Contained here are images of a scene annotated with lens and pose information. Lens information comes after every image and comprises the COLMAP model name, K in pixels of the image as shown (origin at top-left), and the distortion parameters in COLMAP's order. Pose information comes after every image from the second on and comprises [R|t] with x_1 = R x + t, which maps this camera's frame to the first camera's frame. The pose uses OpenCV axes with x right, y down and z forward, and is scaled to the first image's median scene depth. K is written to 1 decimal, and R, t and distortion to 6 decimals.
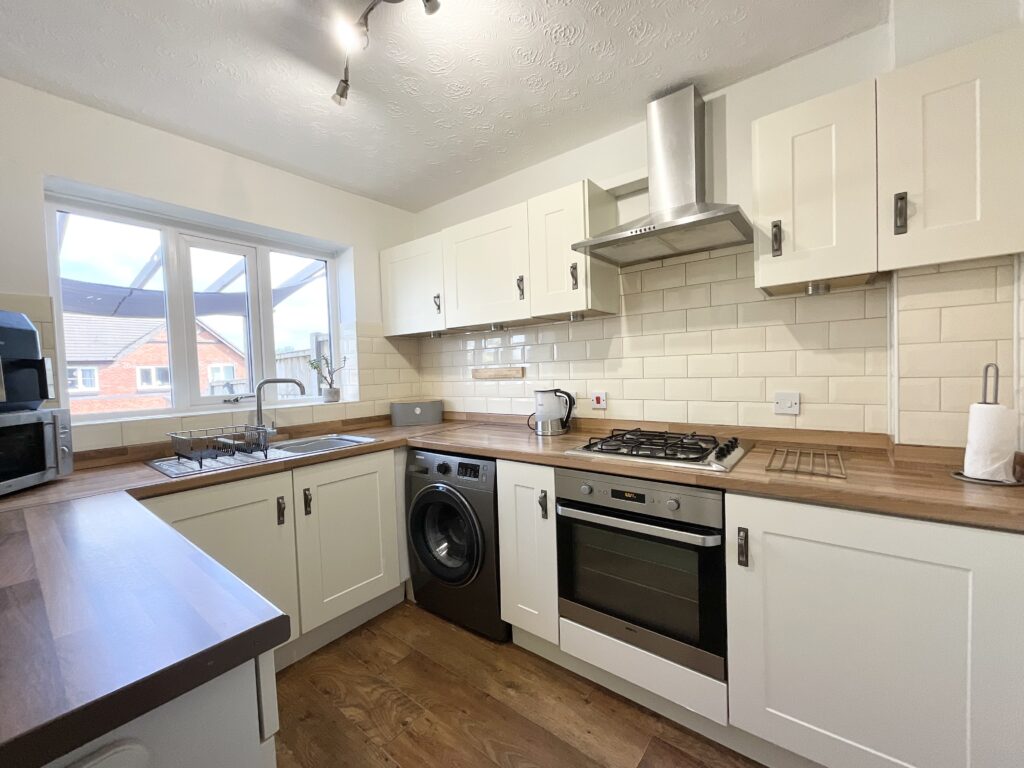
lens RADIAL K [[412.5, 0, 513.4], [0, 412.5, 386.0], [0, 0, 1]] dist [-0.001272, -0.000219]
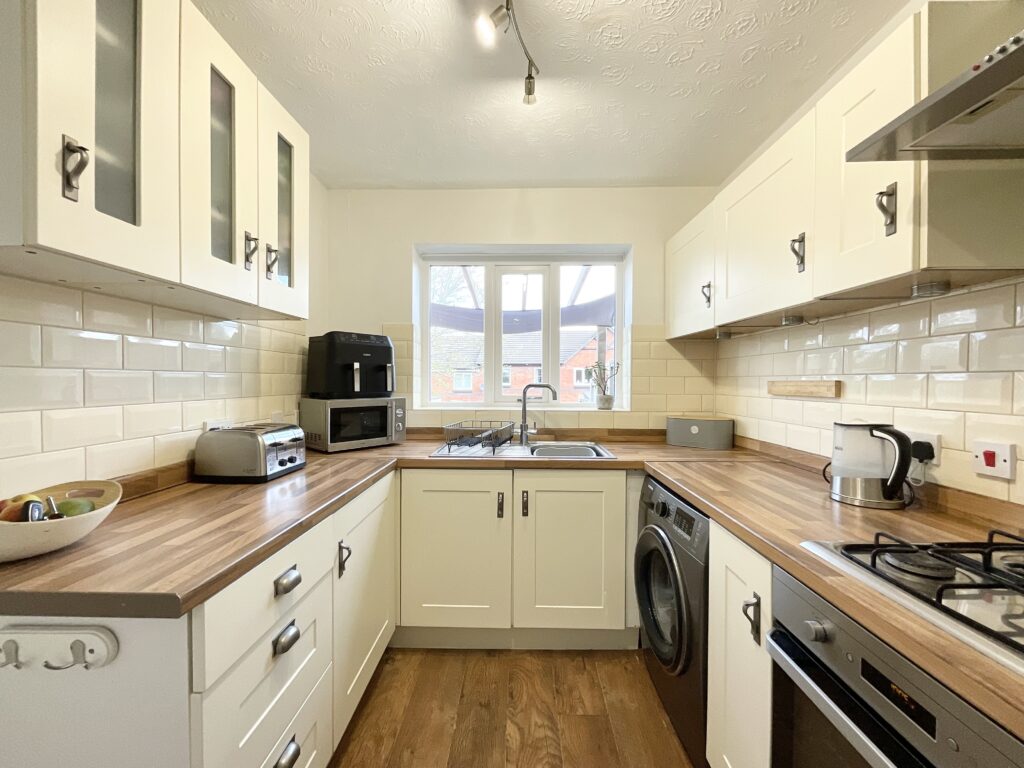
lens RADIAL K [[412.5, 0, 513.4], [0, 412.5, 386.0], [0, 0, 1]] dist [-0.001272, -0.000219]
pose [[0.605436, 0.048202, -0.794433, 0.244612], [-0.055106, 0.998308, 0.018576, -0.026886], [0.793984, 0.032531, 0.607067, 0.280833]]
